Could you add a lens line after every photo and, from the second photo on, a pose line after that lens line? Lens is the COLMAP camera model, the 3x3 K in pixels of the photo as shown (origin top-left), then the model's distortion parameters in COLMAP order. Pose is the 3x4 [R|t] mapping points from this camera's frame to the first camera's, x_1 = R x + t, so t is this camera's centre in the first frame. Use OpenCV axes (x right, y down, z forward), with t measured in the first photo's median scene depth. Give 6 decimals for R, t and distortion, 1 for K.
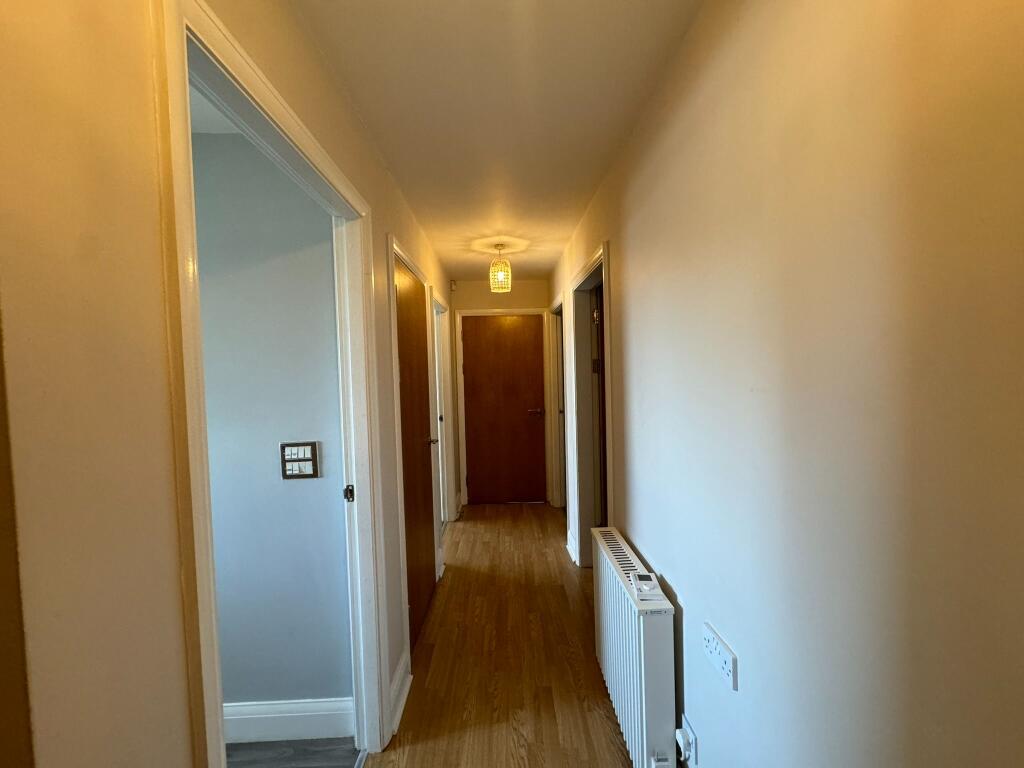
lens RADIAL K [[409.4, 0, 512.3], [0, 409.4, 383.3], [0, 0, 1]] dist [-0.001599, 0.000204]
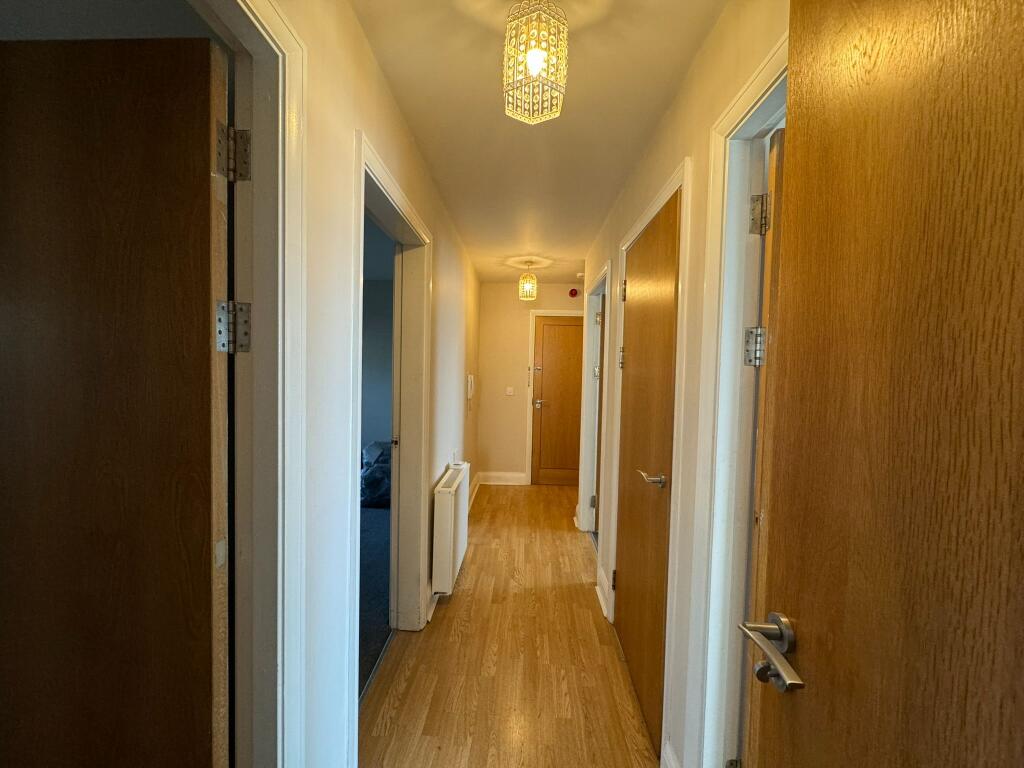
lens RADIAL K [[409.4, 0, 511.4], [0, 409.4, 385.9], [0, 0, 1]] dist [-0.001599, 0.000204]
pose [[-0.998214, 0.006728, 0.059352, -0.053376], [0.010877, 0.997498, 0.069858, -0.035932], [-0.058734, 0.070379, -0.995790, 2.365249]]
